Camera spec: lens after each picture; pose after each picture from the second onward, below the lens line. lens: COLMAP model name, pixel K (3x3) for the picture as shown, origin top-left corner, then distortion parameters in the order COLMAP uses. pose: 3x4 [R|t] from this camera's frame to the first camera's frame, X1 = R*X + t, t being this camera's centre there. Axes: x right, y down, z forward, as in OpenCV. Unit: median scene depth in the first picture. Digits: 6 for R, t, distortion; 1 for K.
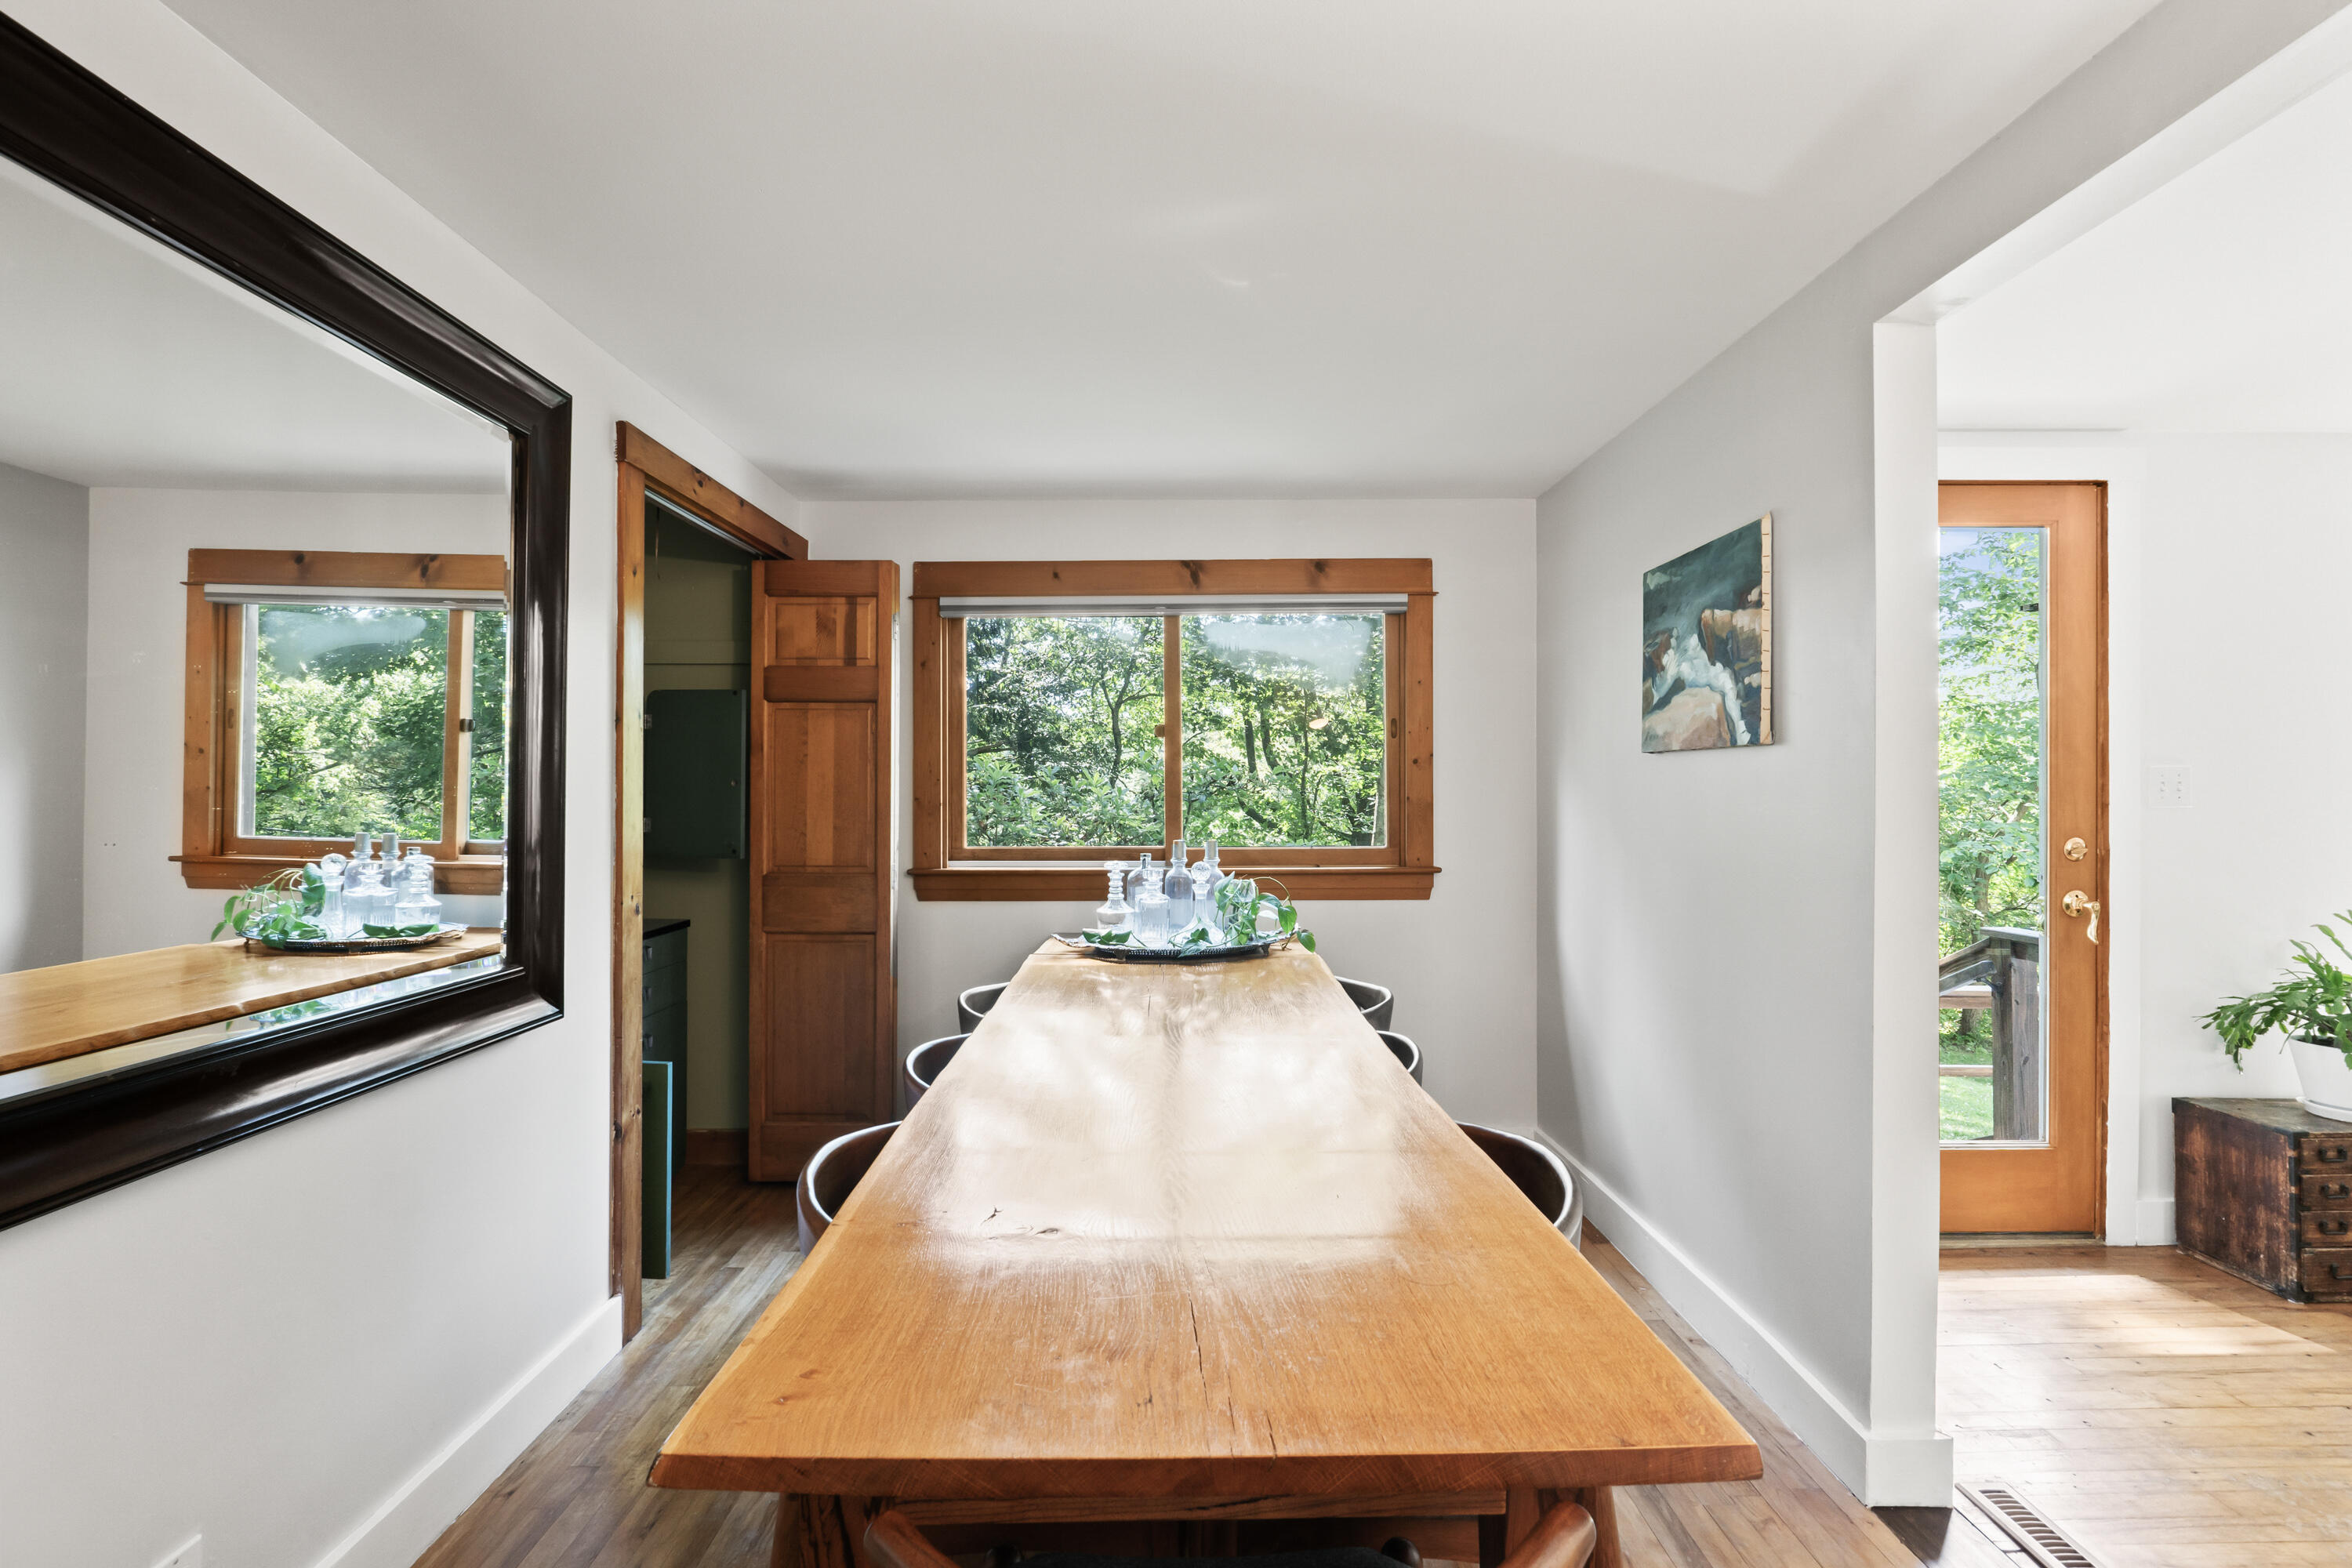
lens RADIAL K [[988.9, 0, 1178.9], [0, 988.9, 785.8], [0, 0, 1]] dist [-0.004875, -0.000770]
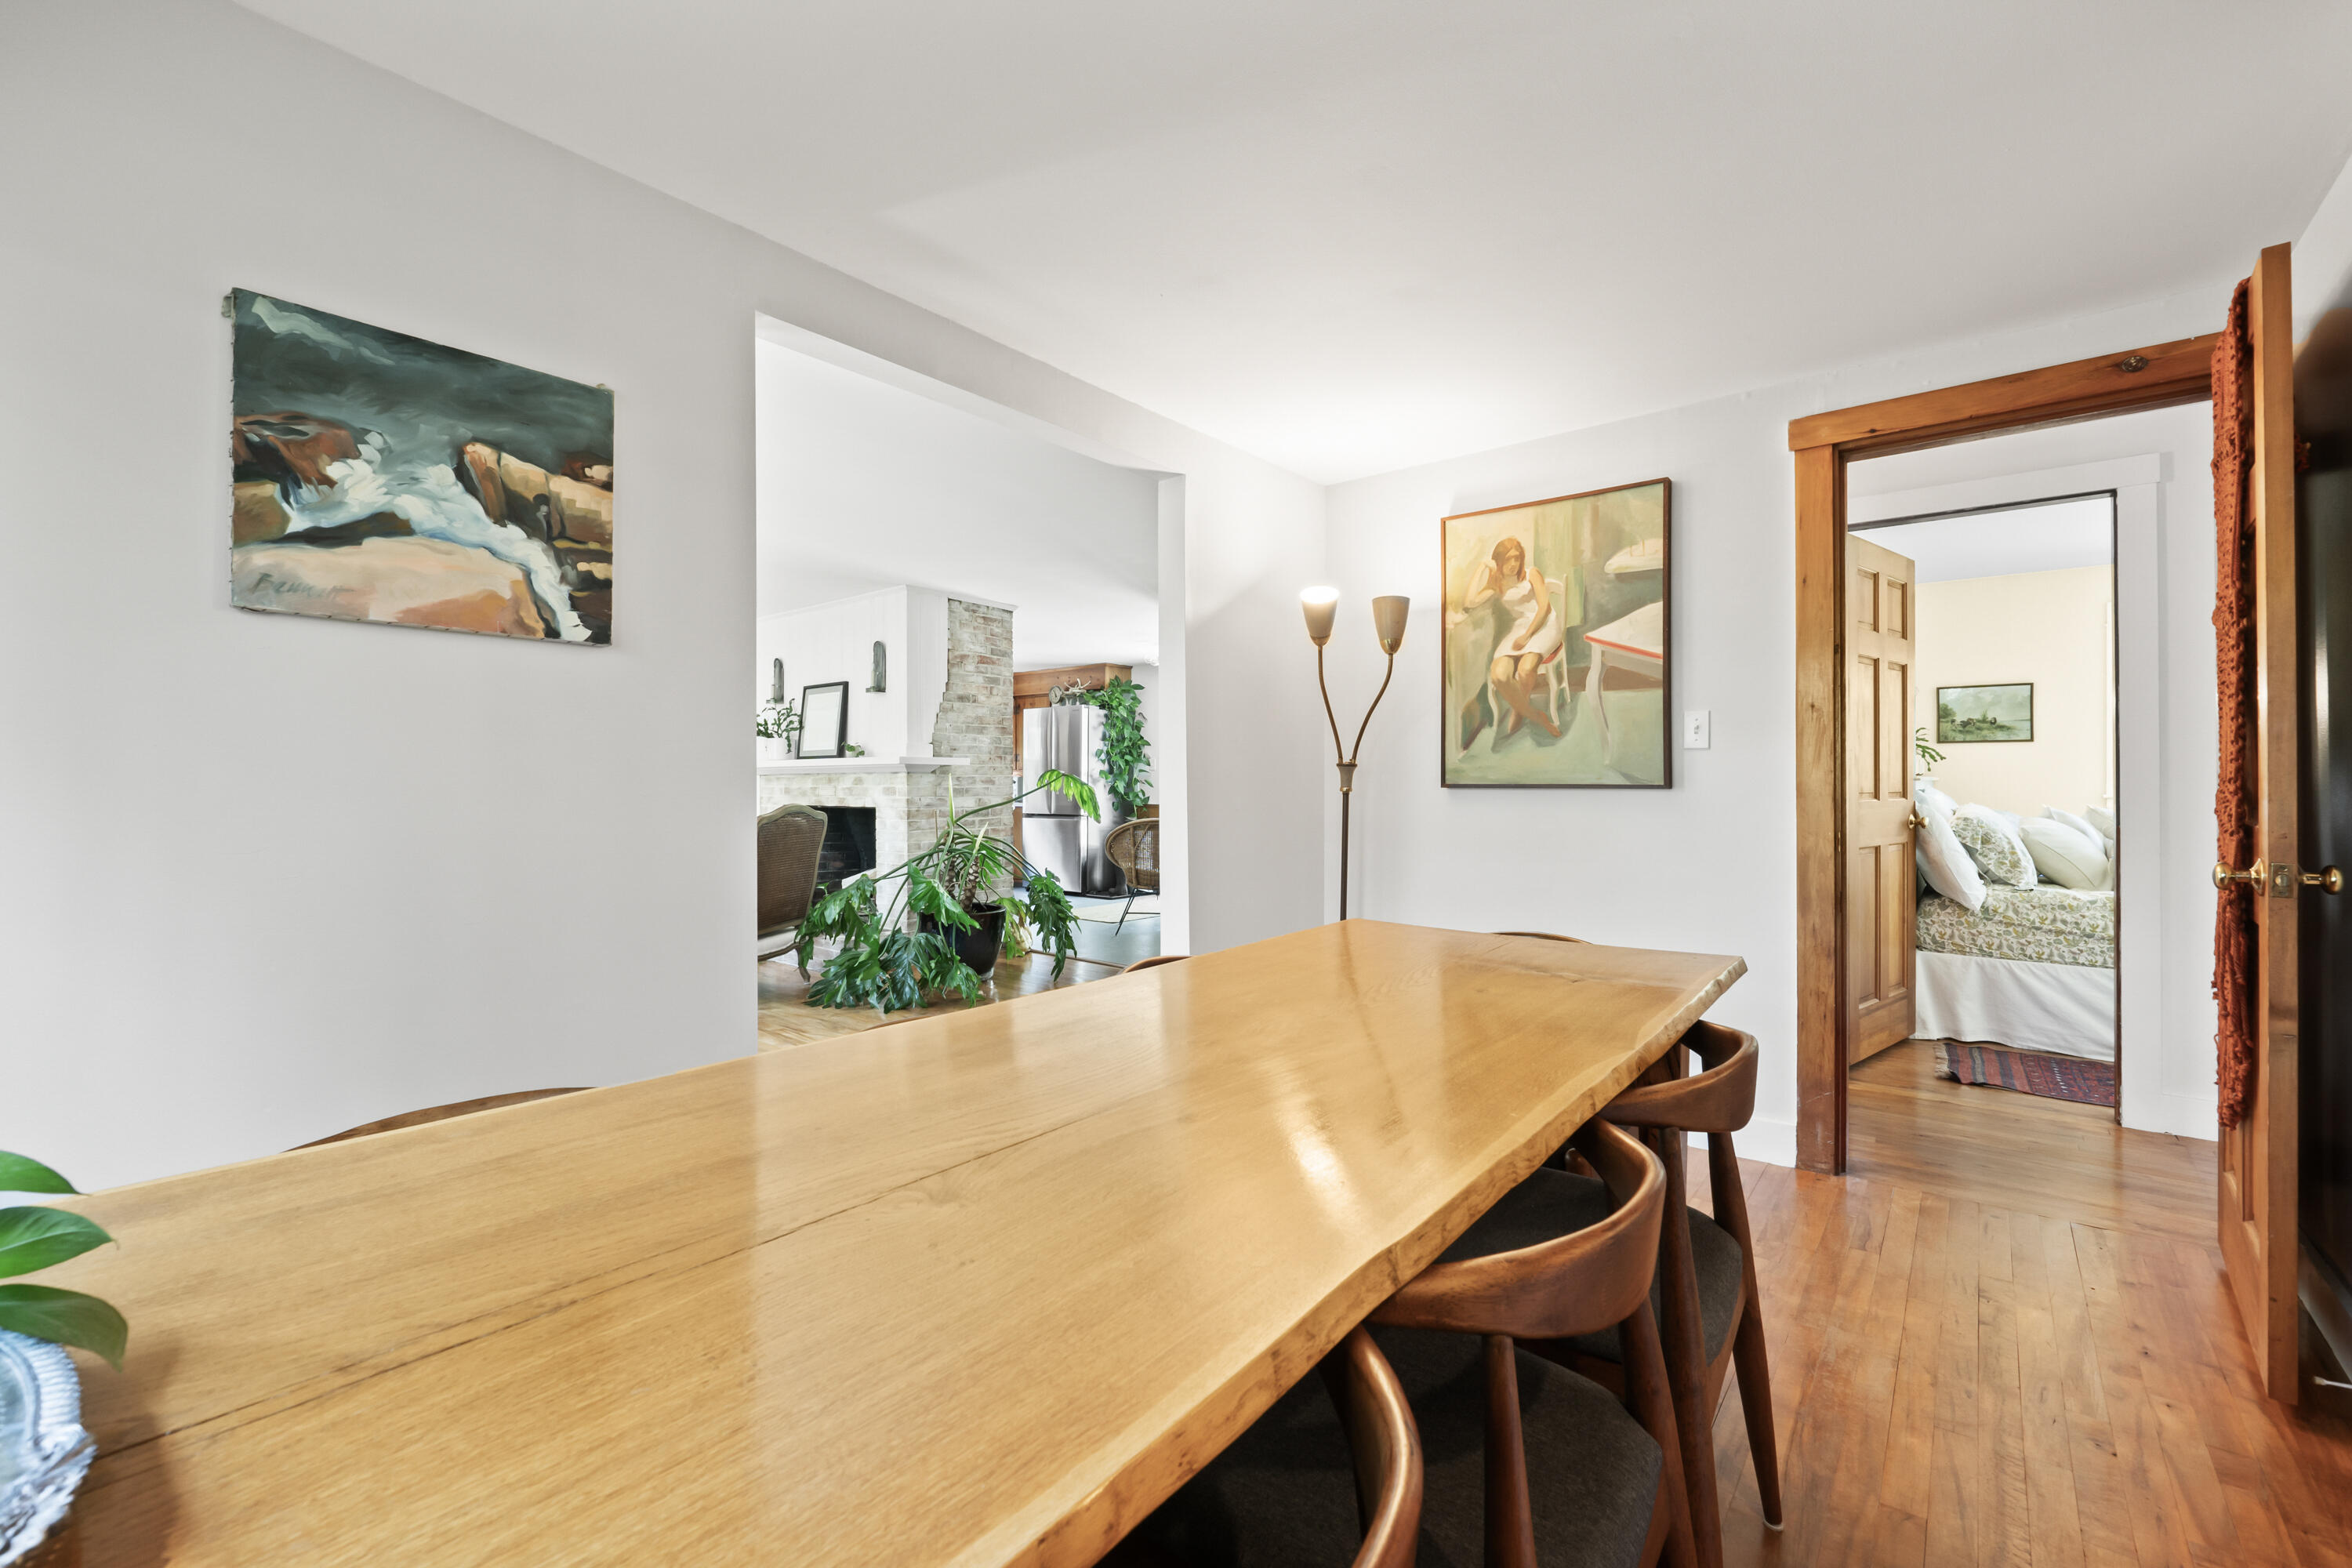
lens RADIAL K [[988.9, 0, 1177.8], [0, 988.9, 780.7], [0, 0, 1]] dist [-0.004875, -0.000770]
pose [[-0.777075, -0.002023, 0.629405, -0.359088], [-0.004684, 0.999986, -0.002569, 0.077674], [-0.629391, -0.004945, -0.777073, 1.319196]]
